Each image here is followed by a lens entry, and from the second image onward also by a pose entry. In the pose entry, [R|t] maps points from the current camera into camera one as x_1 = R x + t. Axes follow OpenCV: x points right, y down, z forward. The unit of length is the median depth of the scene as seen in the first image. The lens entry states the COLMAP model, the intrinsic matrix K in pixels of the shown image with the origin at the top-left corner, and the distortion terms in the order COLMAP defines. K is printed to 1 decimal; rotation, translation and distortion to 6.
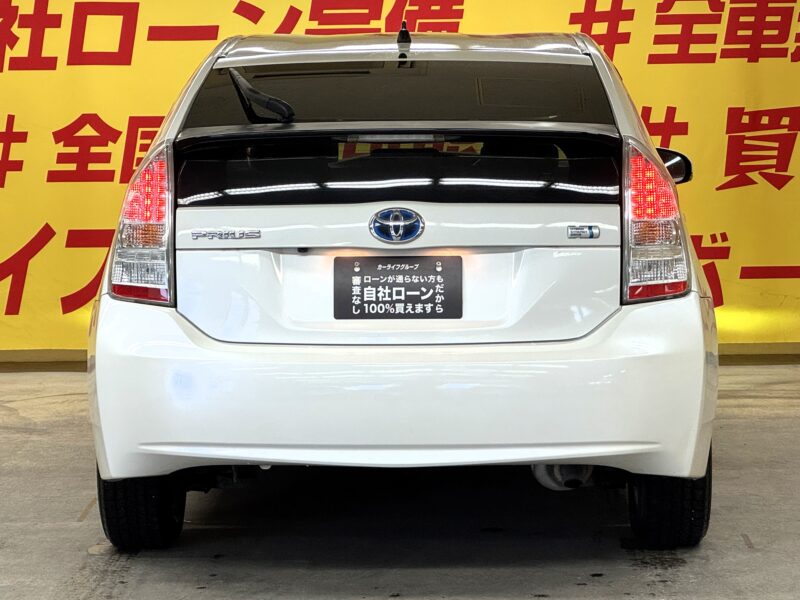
lens RADIAL K [[2406.9, 0, 394.4], [0, 2406.9, 303.0], [0, 0, 1]] dist [-0.014944, 0.000000]
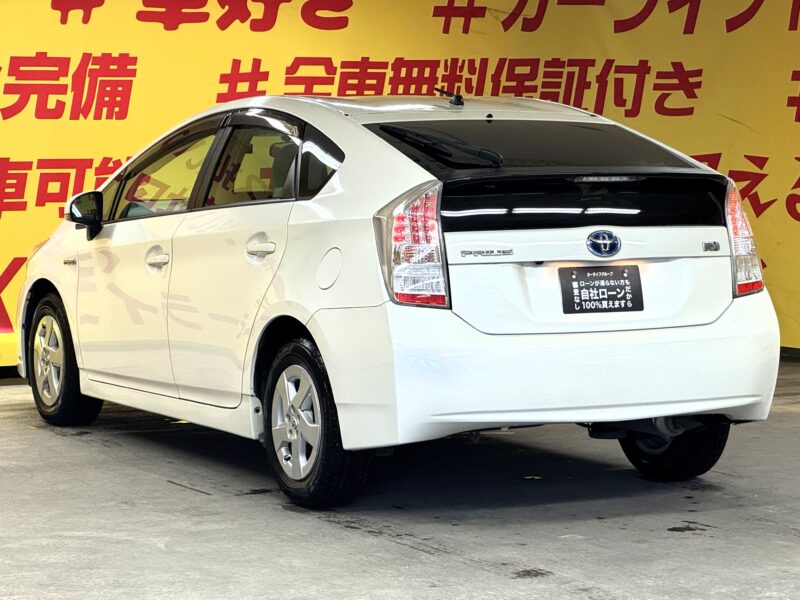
lens RADIAL K [[2406.9, 0, 397.4], [0, 2406.9, 287.1], [0, 0, 1]] dist [-0.014944, 0.000000]
pose [[0.877807, -0.023614, 0.478432, -0.417347], [0.035253, 0.999260, -0.015360, 0.005079], [-0.477715, 0.030349, 0.877990, -0.073302]]
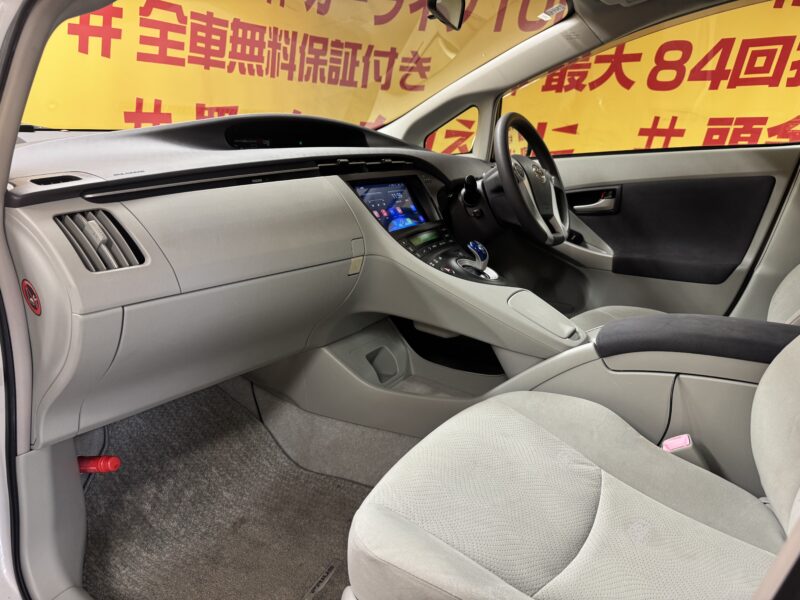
lens RADIAL K [[589.3, 0, 396.0], [0, 589.3, 295.4], [0, 0, 1]] dist [-0.013068, 0.029248]
pose [[0.521400, -0.202034, 0.829050, -0.093389], [0.052239, 0.977302, 0.205308, -0.038991], [-0.851712, -0.063739, 0.520119, 0.734047]]
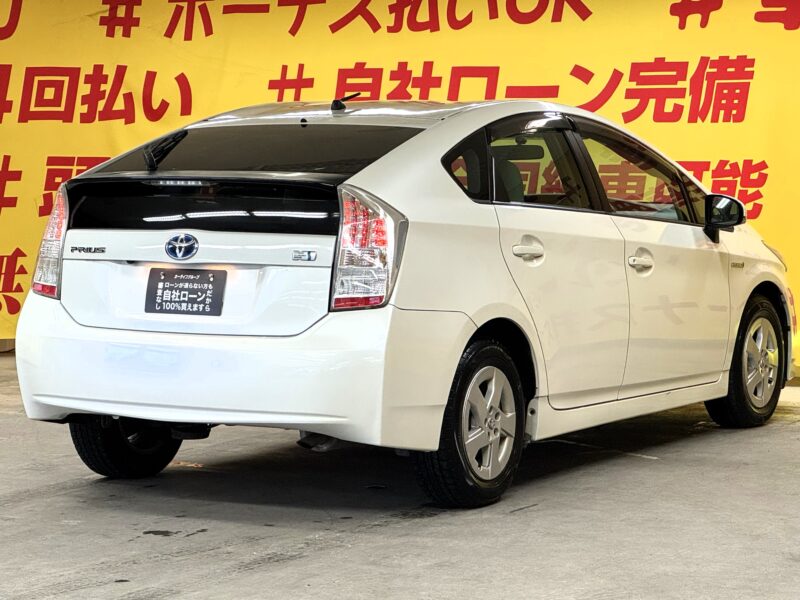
lens RADIAL K [[2373.2, 0, 397.9], [0, 2373.2, 298.4], [0, 0, 1]] dist [0.142165, 0.000000]
pose [[0.880812, 0.041754, -0.471621, 0.419219], [-0.048679, 0.998811, -0.002487, -0.002852], [0.470956, 0.025149, 0.881798, -0.077739]]
